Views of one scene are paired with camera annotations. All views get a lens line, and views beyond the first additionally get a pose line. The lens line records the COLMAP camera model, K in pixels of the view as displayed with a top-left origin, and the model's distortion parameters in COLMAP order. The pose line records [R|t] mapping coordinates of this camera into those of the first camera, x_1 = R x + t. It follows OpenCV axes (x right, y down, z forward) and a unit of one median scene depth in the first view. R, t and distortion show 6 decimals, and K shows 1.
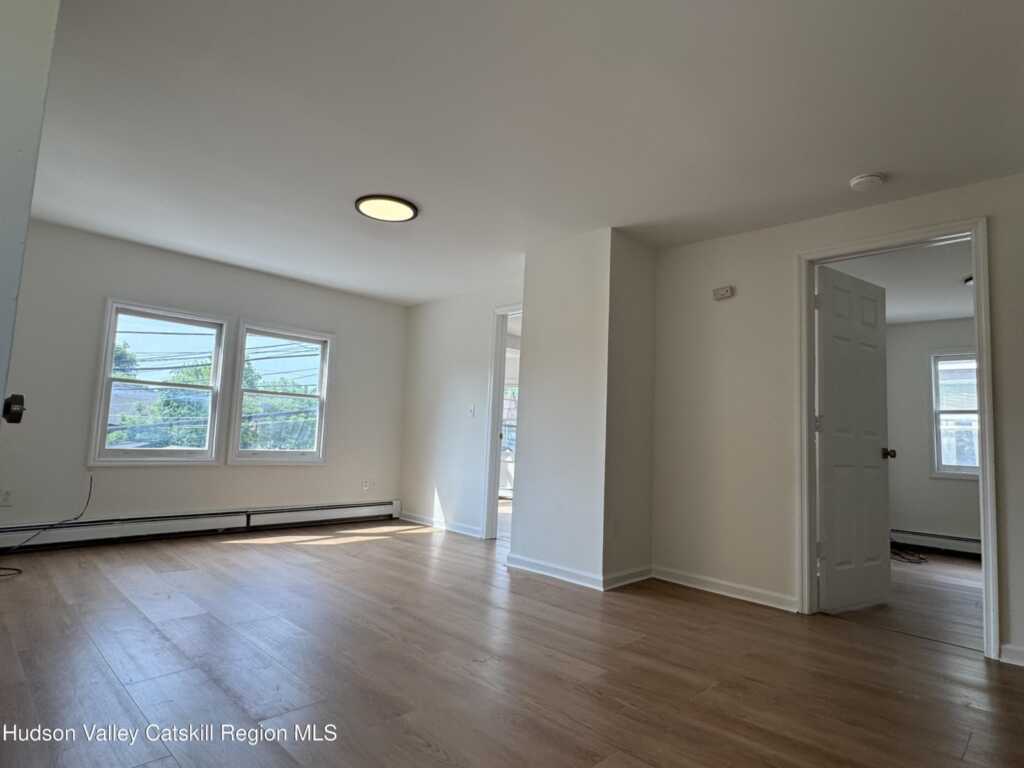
lens RADIAL K [[563.9, 0, 510.6], [0, 563.9, 387.6], [0, 0, 1]] dist [-0.001316, -0.000371]
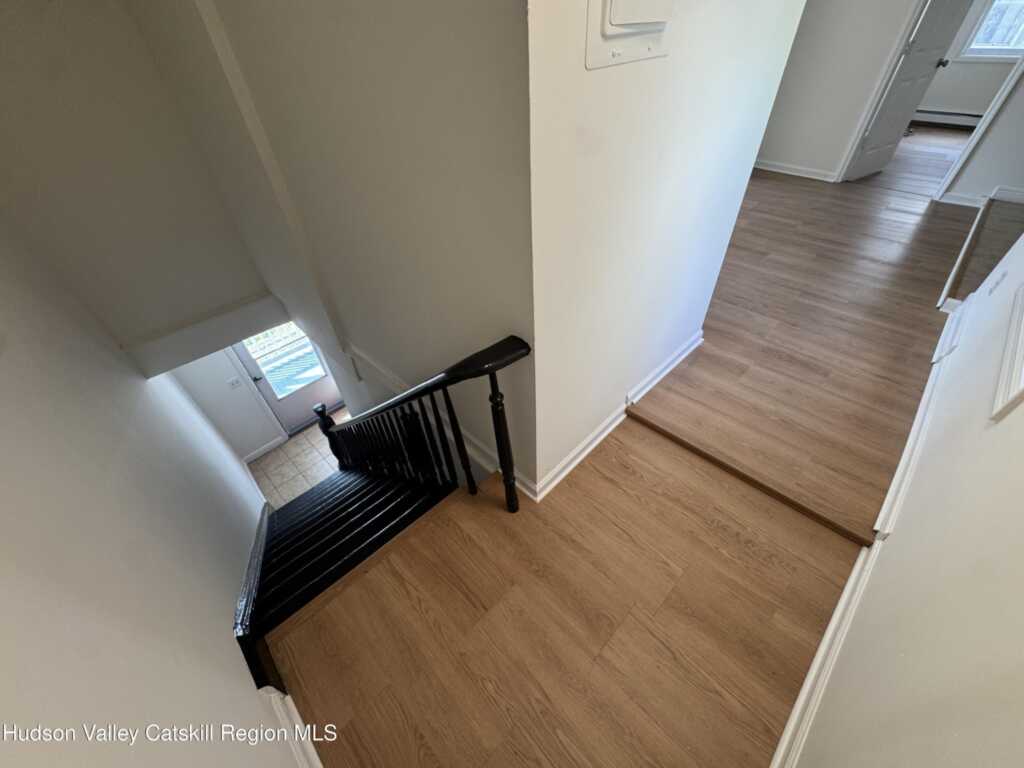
lens RADIAL K [[408.9, 0, 517.8], [0, 408.9, 384.3], [0, 0, 1]] dist [-0.002888, -0.000271]
pose [[0.996769, -0.060131, -0.053250, -0.480188], [0.079833, 0.668819, 0.739126, -0.220372], [-0.008829, -0.740990, 0.671458, -0.362064]]
